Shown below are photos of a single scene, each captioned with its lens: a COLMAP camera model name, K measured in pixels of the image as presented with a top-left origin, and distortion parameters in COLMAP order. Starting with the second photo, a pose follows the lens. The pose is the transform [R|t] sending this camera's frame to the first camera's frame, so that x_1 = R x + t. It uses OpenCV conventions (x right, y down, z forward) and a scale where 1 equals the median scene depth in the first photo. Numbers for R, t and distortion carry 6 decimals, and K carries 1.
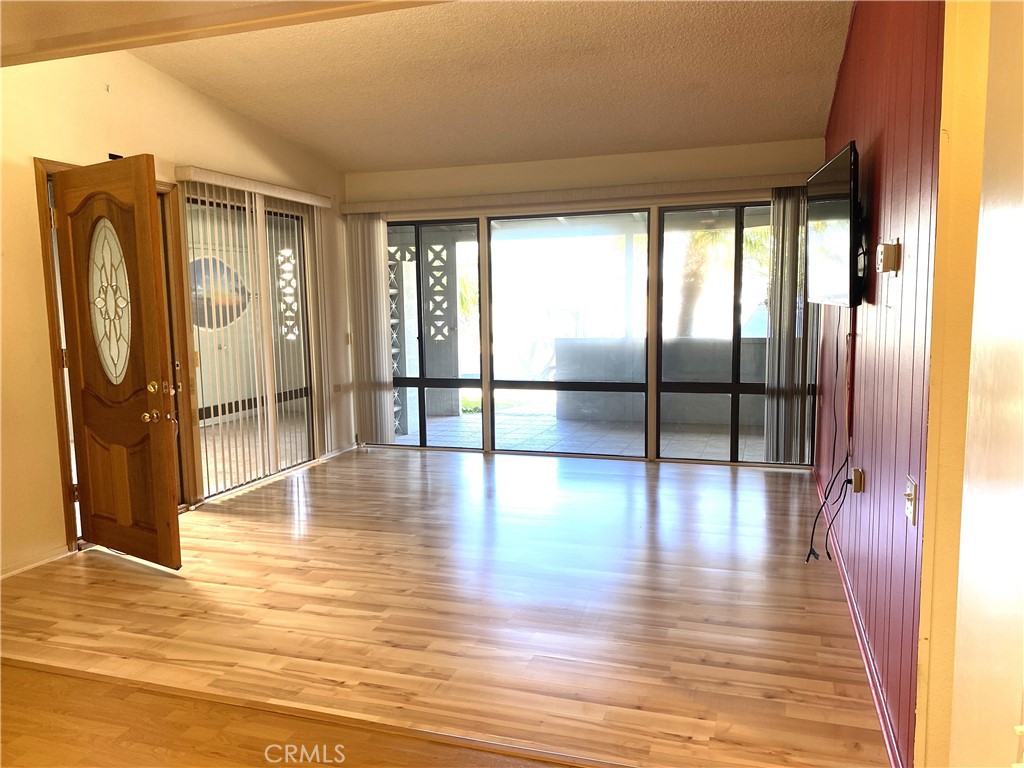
lens RADIAL K [[778.6, 0, 521.0], [0, 778.6, 384.6], [0, 0, 1]] dist [0.071716, -0.126150]
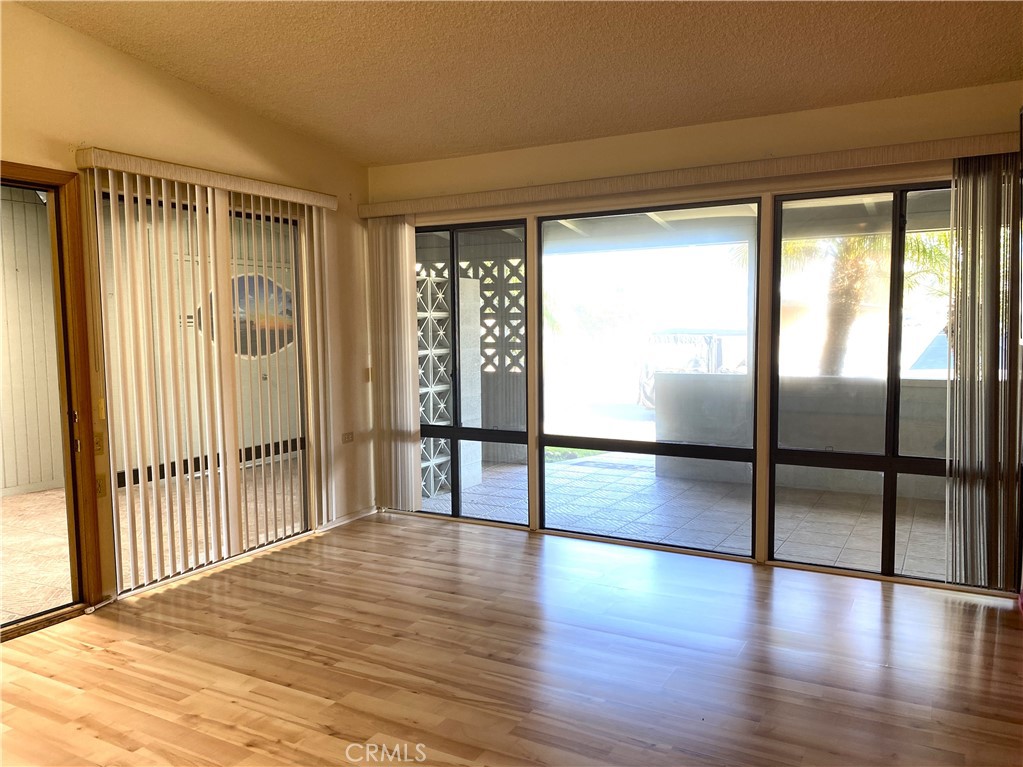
lens RADIAL K [[777.8, 0, 520.5], [0, 777.8, 384.1], [0, 0, 1]] dist [0.071716, -0.126150]
pose [[0.980502, 0.021758, -0.195299, 0.090136], [-0.026709, 0.999384, -0.022756, -0.037613], [0.194684, 0.027528, 0.980480, 0.272046]]
